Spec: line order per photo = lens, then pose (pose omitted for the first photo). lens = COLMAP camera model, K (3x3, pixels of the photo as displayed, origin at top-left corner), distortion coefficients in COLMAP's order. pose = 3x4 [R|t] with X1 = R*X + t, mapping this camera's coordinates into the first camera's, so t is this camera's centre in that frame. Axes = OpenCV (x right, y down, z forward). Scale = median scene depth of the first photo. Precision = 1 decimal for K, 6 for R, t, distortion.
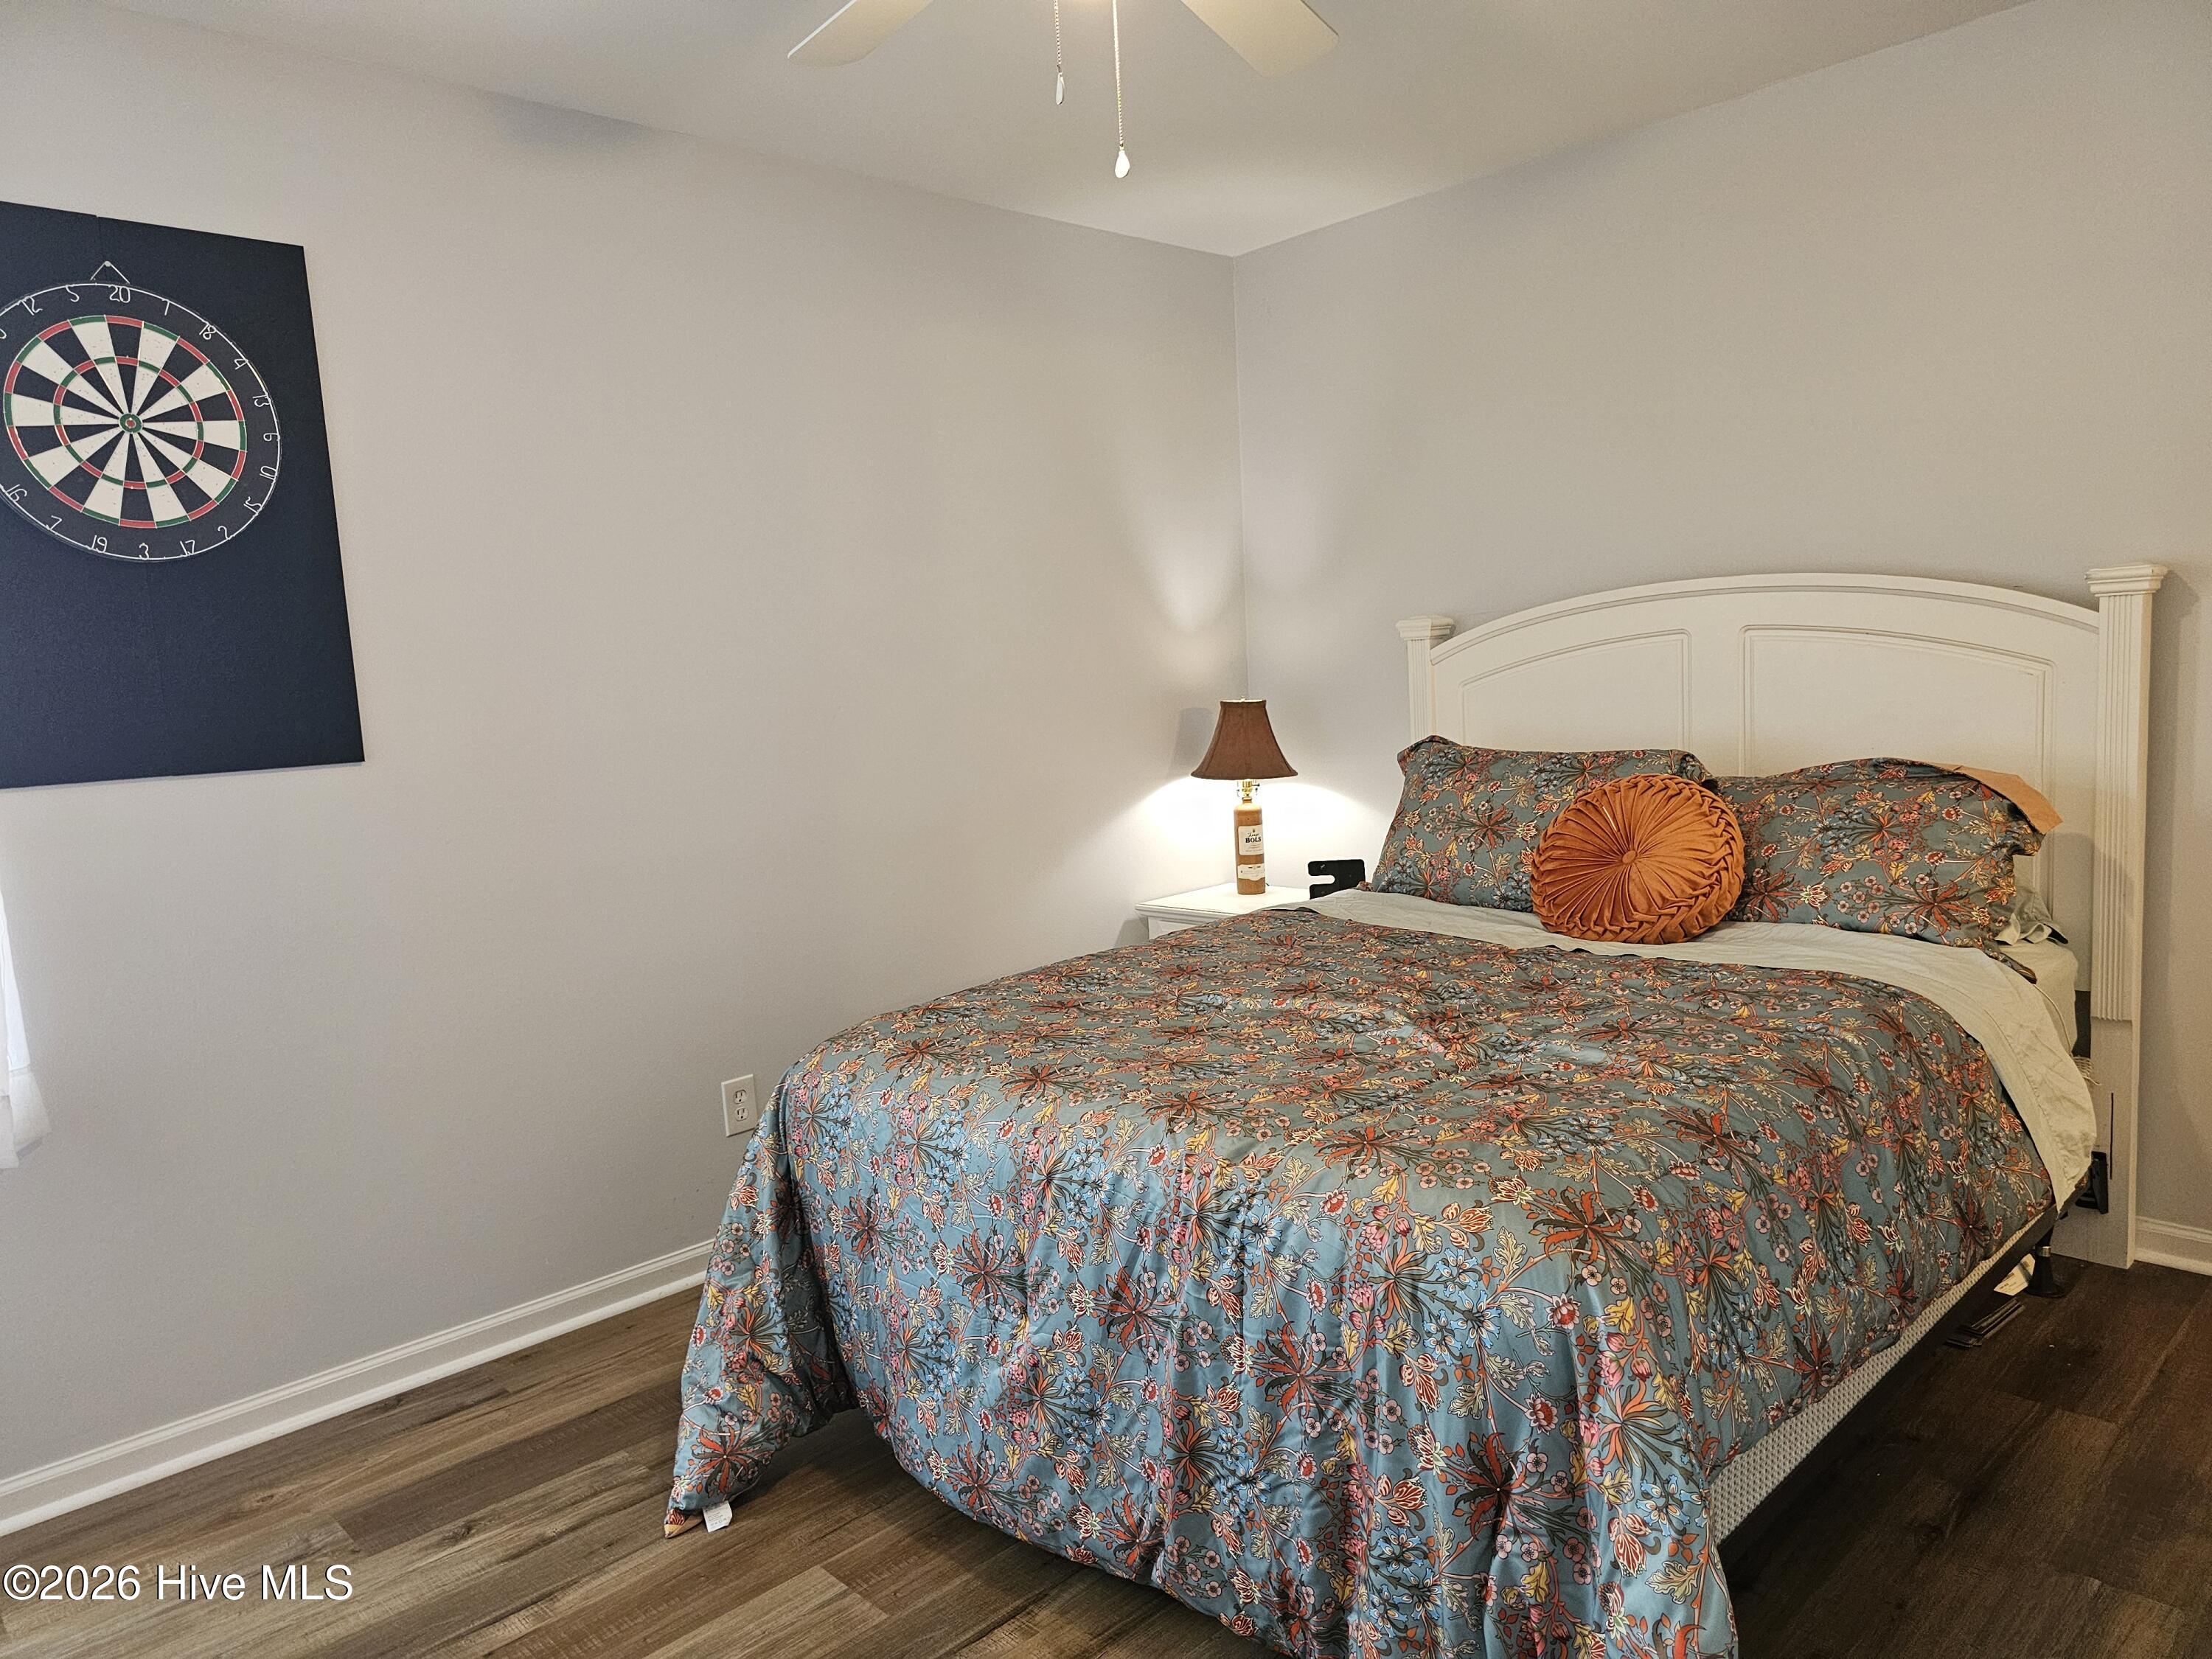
lens RADIAL K [[1482.2, 0, 1096.9], [0, 1482.2, 826.2], [0, 0, 1]] dist [0.064491, -0.039164]
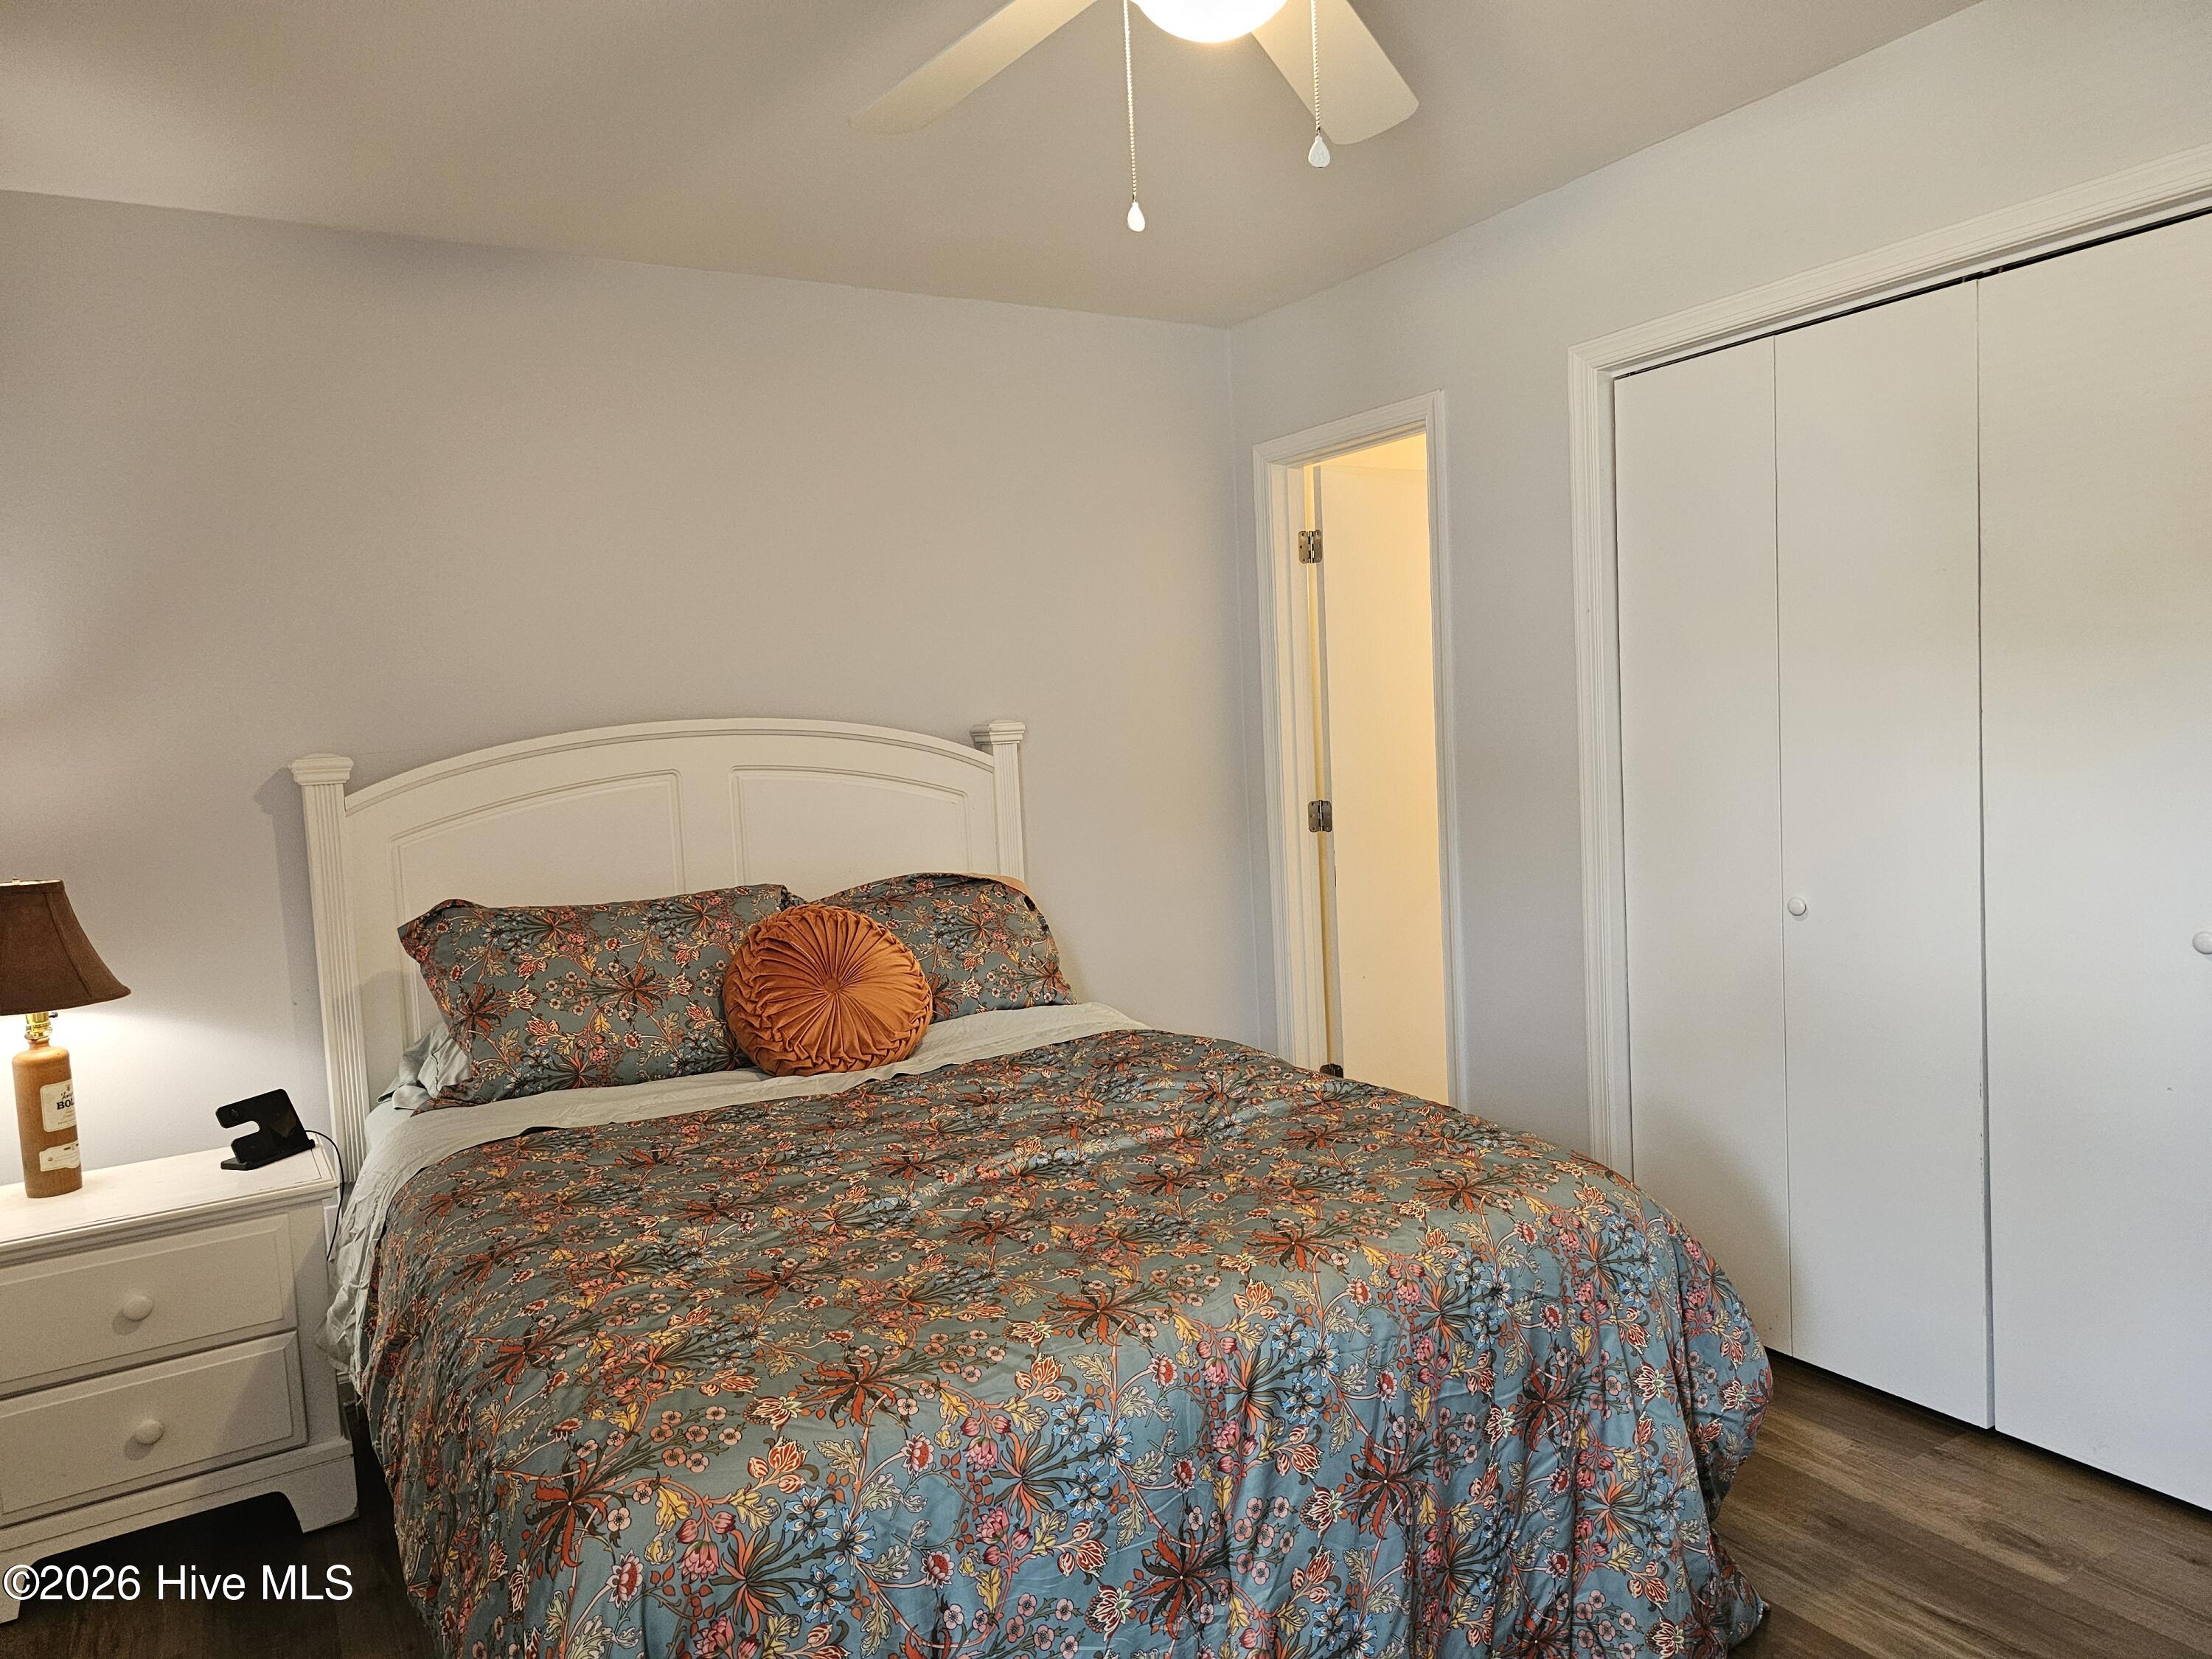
lens RADIAL K [[1482.2, 0, 1096.9], [0, 1482.2, 826.2], [0, 0, 1]] dist [0.064491, -0.039164]
pose [[0.222001, -0.028263, 0.974637, -0.601436], [0.147544, 0.989043, -0.004926, -0.056827], [-0.963819, 0.144896, 0.223739, 0.605920]]
